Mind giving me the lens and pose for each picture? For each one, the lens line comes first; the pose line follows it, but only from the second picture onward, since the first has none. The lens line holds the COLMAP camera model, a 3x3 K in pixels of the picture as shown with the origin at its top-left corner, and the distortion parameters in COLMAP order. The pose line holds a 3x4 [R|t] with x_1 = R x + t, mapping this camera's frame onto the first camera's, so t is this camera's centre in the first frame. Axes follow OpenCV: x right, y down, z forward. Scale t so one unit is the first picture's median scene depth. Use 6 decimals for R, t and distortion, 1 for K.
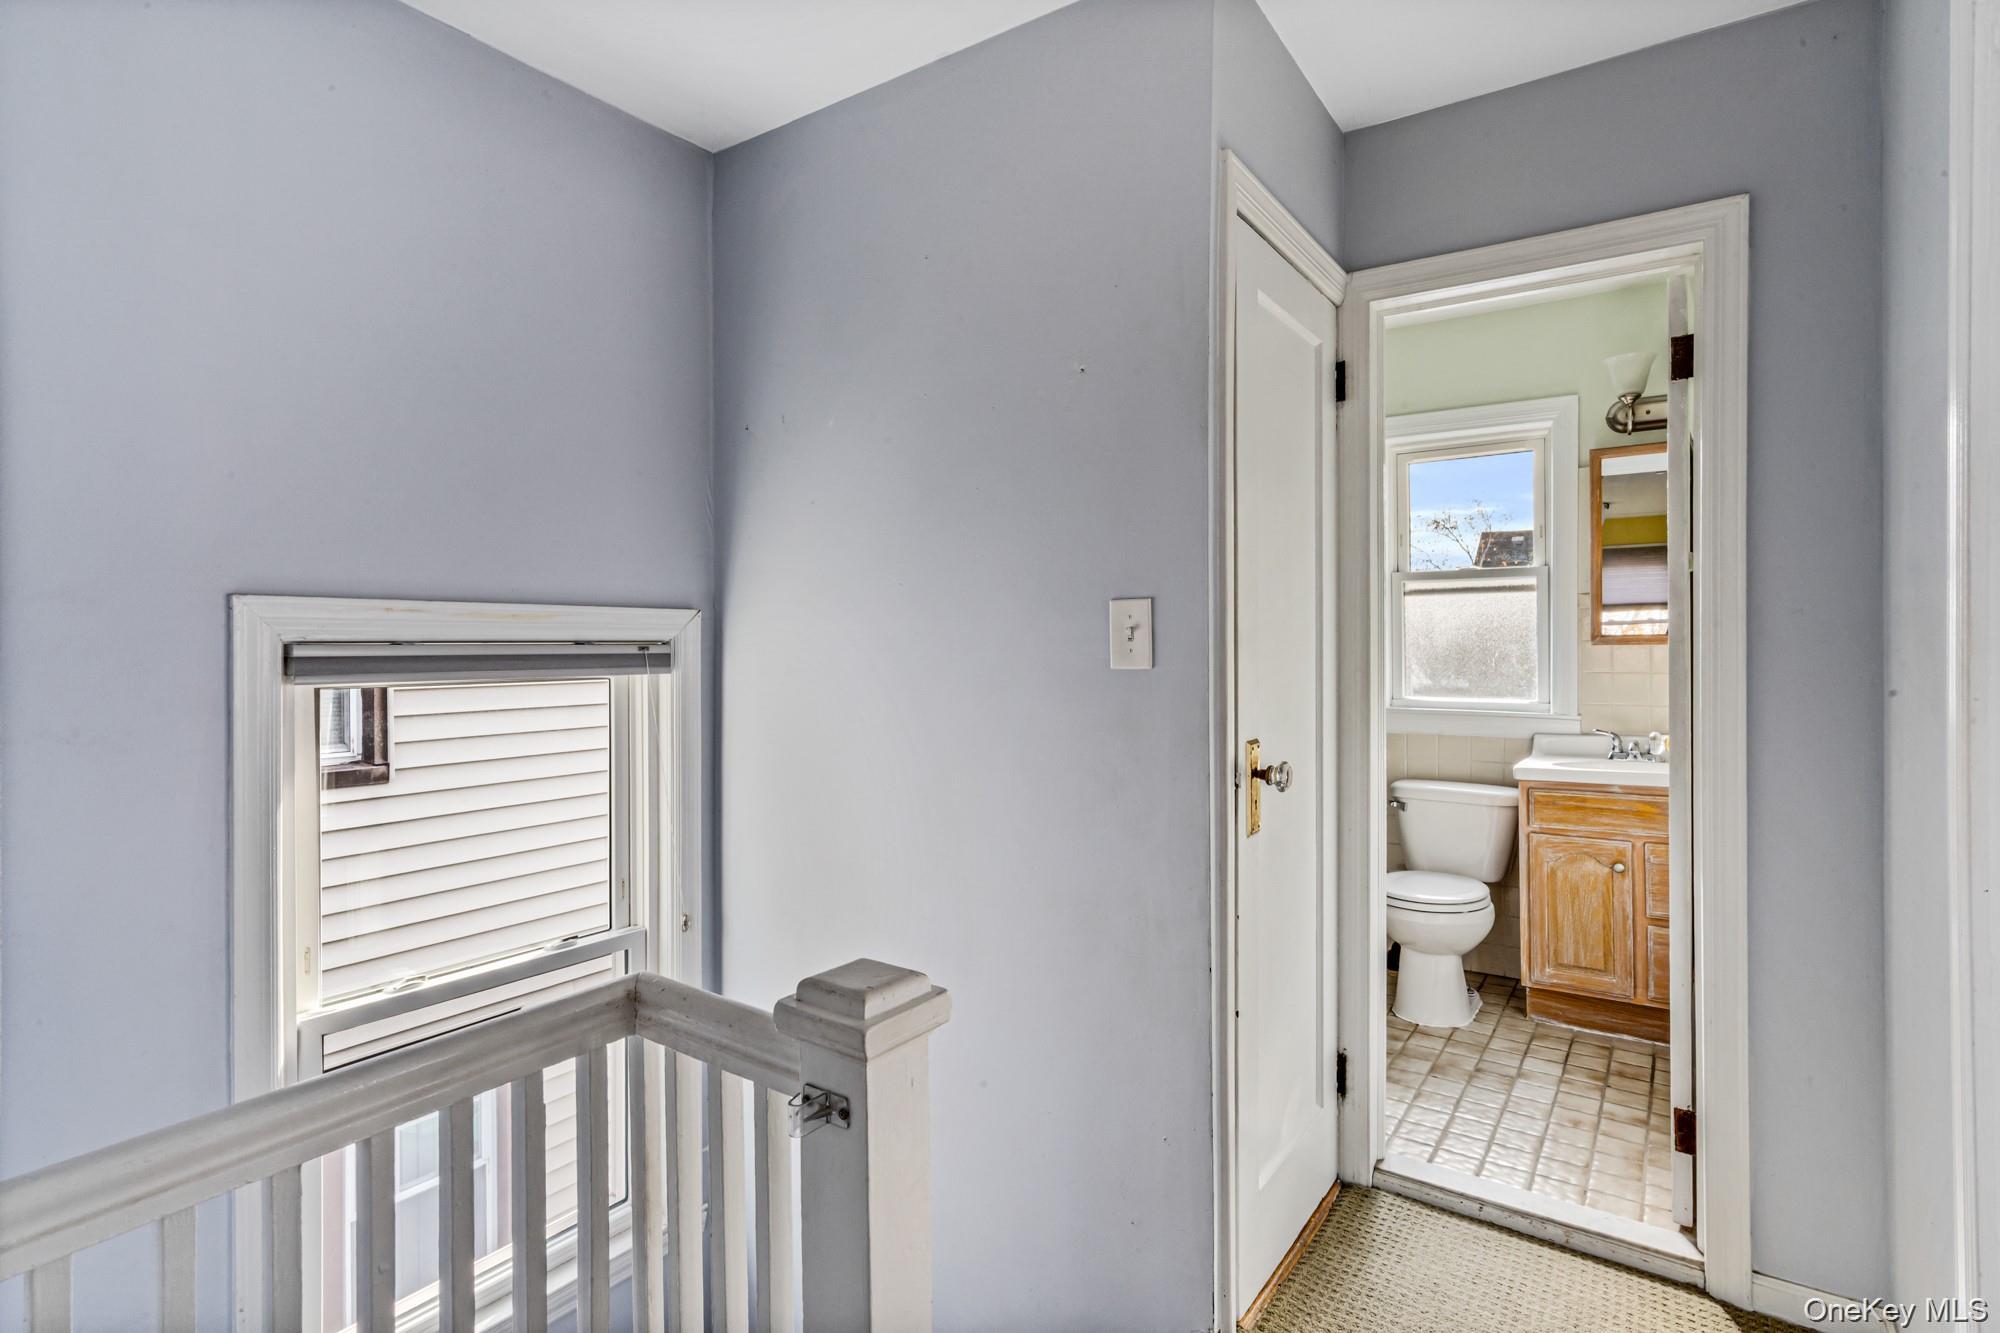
lens RADIAL K [[982.5, 0, 1000.2], [0, 982.5, 651.1], [0, 0, 1]] dist [-0.001754, -0.000095]
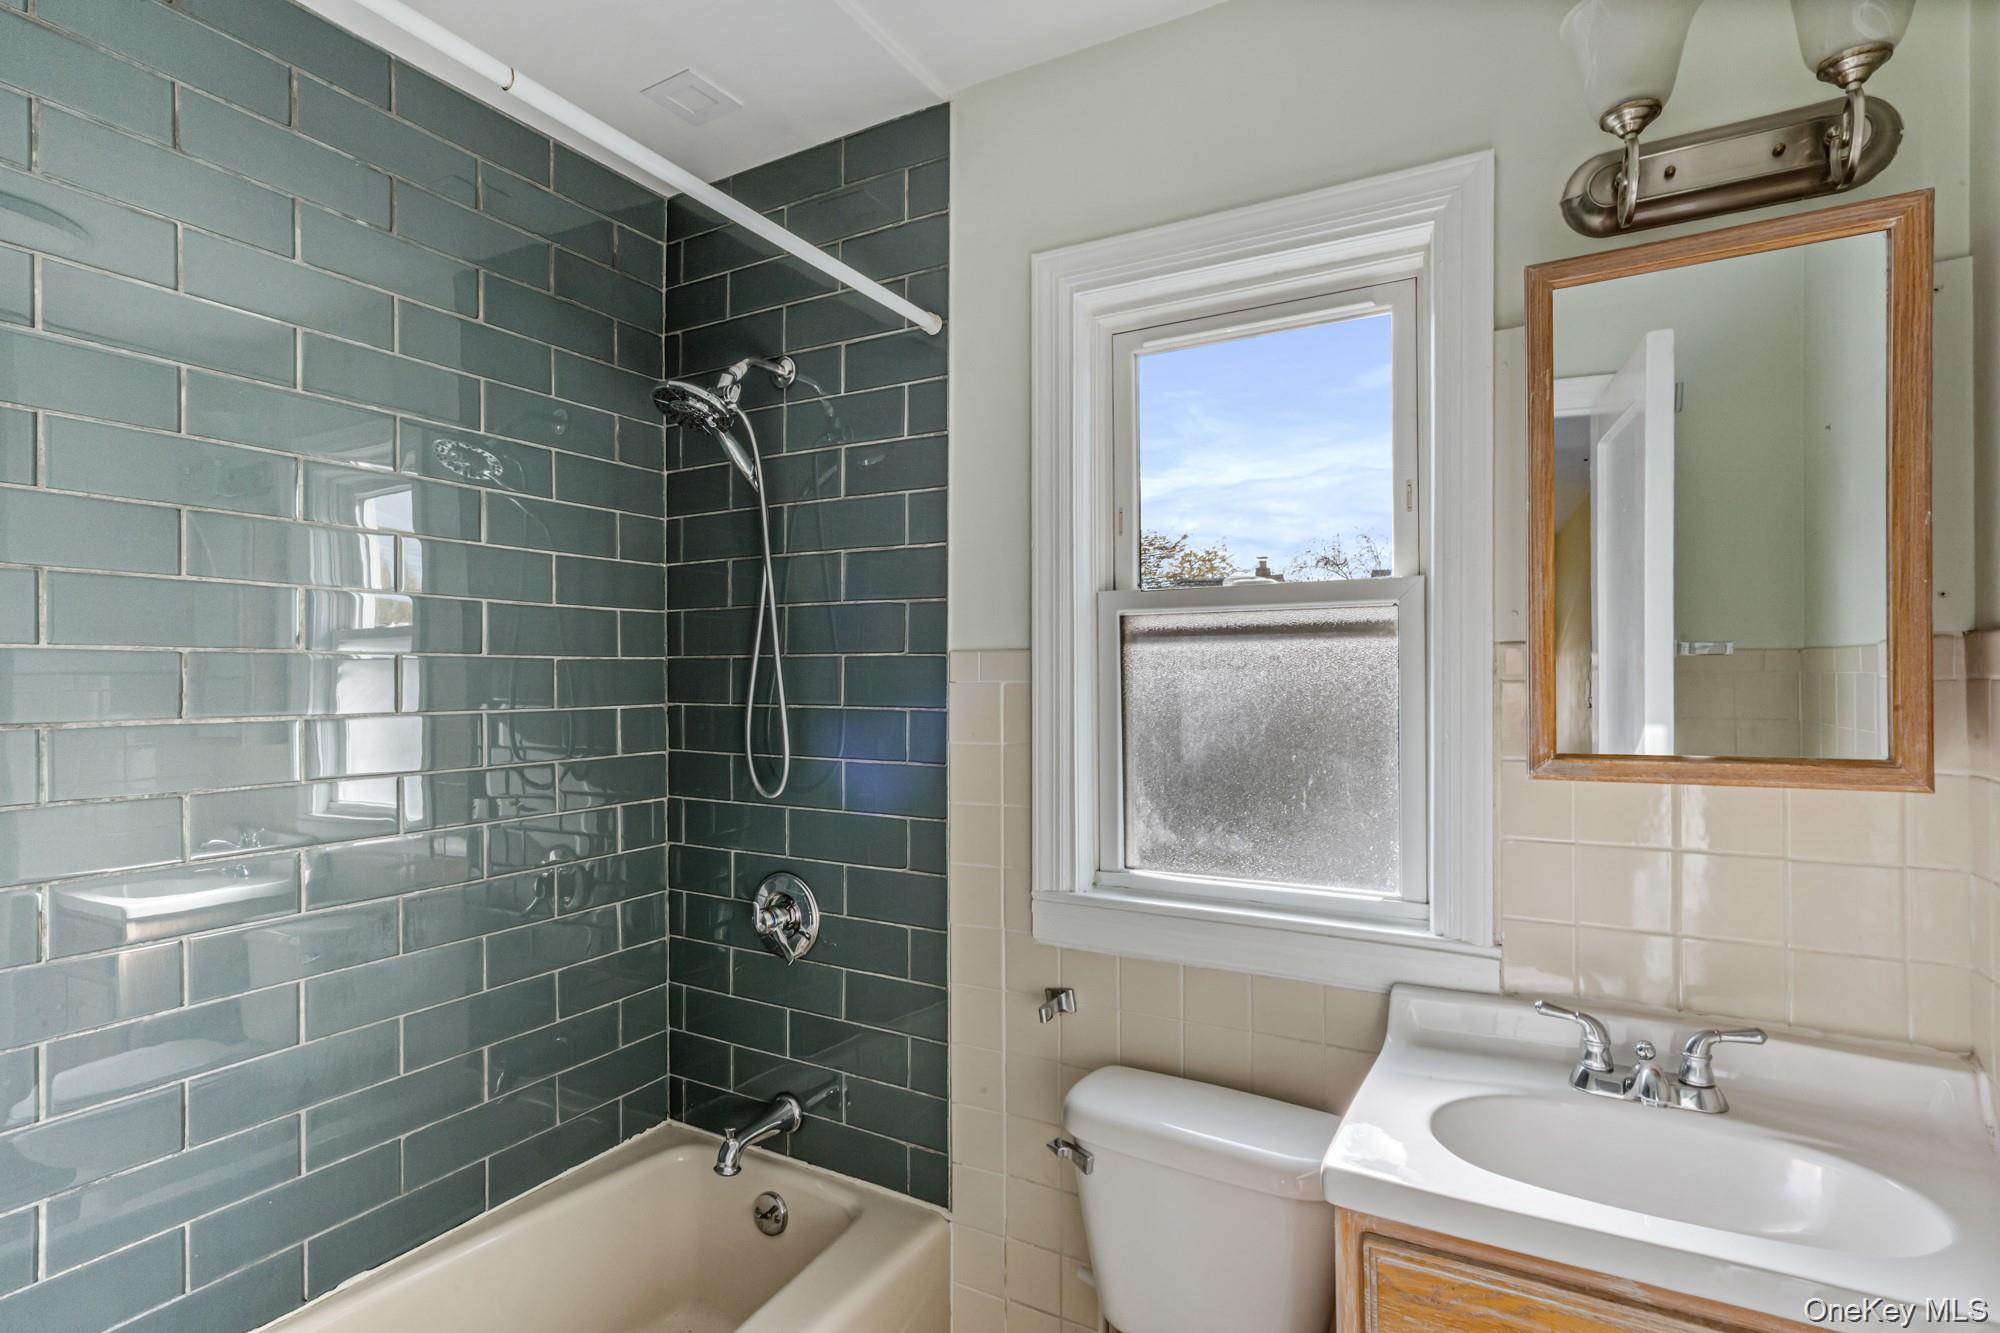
lens RADIAL K [[982.5, 0, 1000.5], [0, 982.5, 674.8], [0, 0, 1]] dist [-0.001754, -0.000095]
pose [[0.995696, 0.002869, 0.092635, 0.337131], [-0.001942, 0.999947, -0.010097, -0.039916], [-0.092659, 0.009874, 0.995649, 0.595588]]
